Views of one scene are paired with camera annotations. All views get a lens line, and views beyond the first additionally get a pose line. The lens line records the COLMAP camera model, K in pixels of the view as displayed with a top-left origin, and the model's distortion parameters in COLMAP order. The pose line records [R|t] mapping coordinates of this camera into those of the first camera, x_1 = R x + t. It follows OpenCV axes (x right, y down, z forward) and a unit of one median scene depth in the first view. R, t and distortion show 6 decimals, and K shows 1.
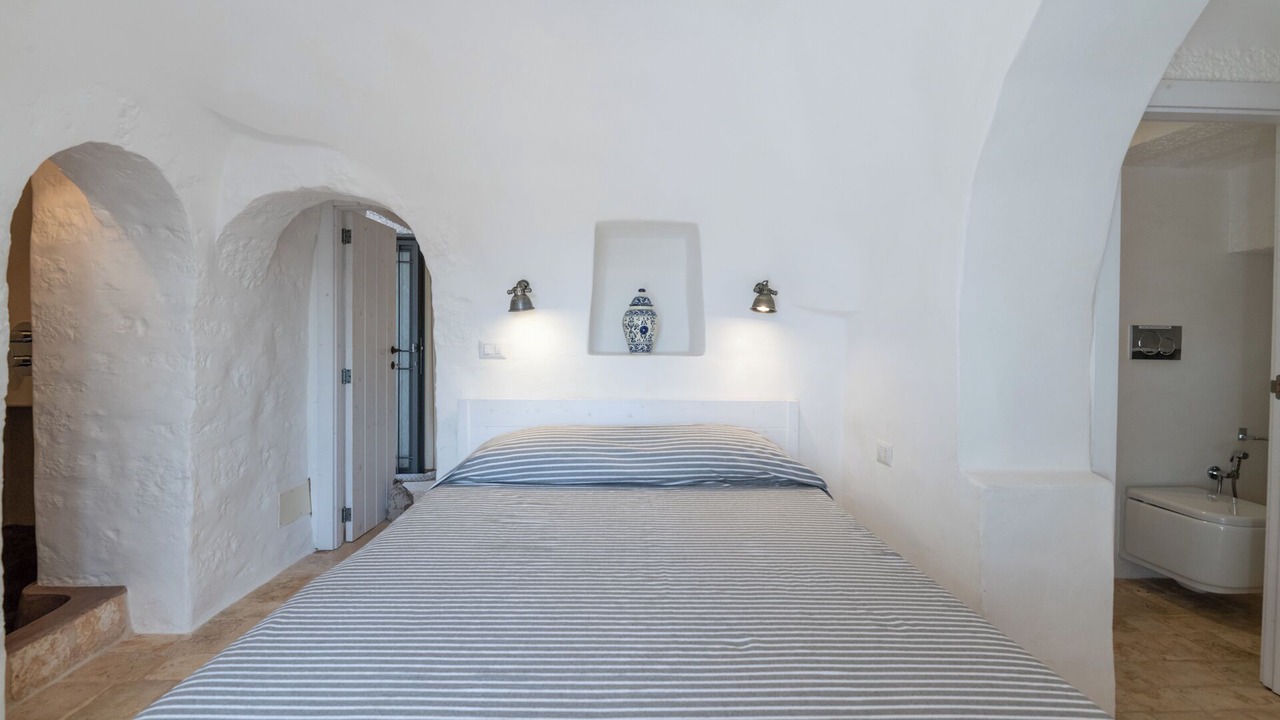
lens RADIAL K [[636.2, 0, 640.0], [0, 636.2, 360.0], [0, 0, 1]] dist [-0.000535, -0.009965]
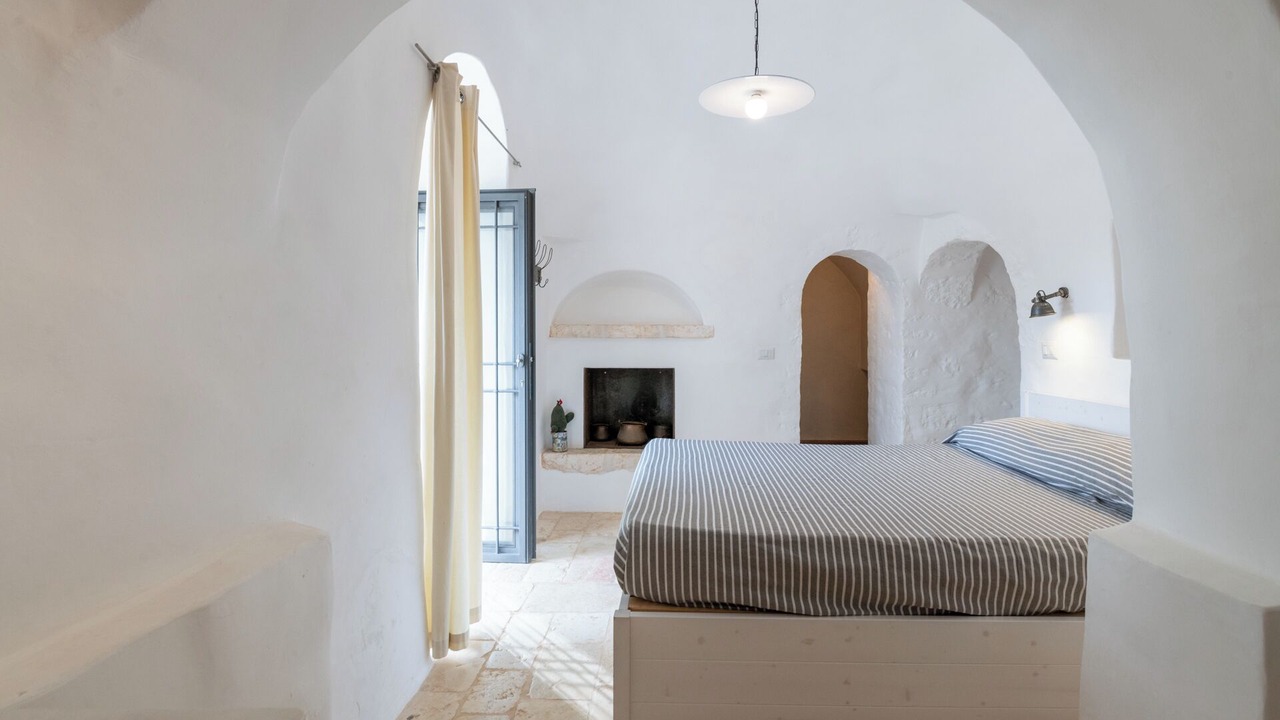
lens RADIAL K [[565.5, 0, 610.4], [0, 565.5, 358.5], [0, 0, 1]] dist [-0.002024, -0.010599]
pose [[-0.136727, 0.031150, -0.990119, 0.964982], [-0.041599, 0.998443, 0.037156, -0.007575], [0.989735, 0.046268, -0.135218, 0.395508]]
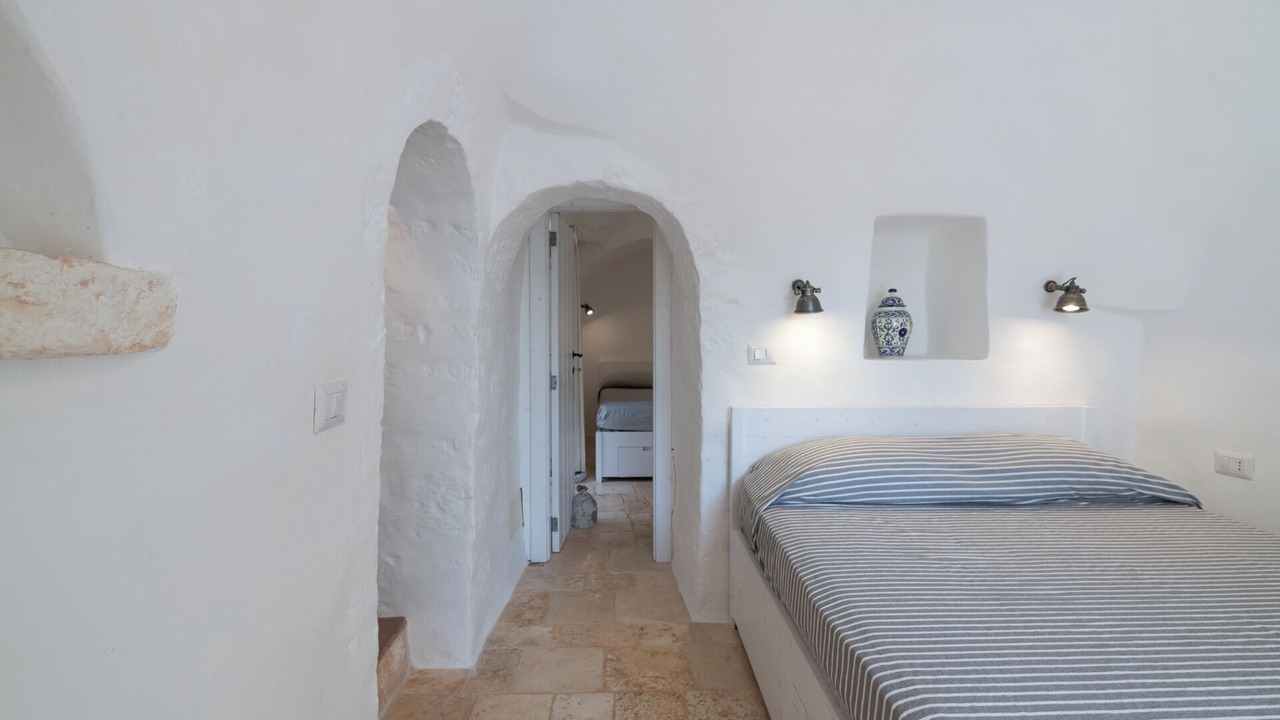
lens RADIAL K [[565.5, 0, 610.4], [0, 565.5, 358.5], [0, 0, 1]] dist [-0.002024, -0.010599]
pose [[0.999838, -0.008345, -0.015952, -0.495628], [0.008311, 0.999963, -0.002190, -0.011854], [0.015969, 0.002057, 0.999870, 0.185422]]
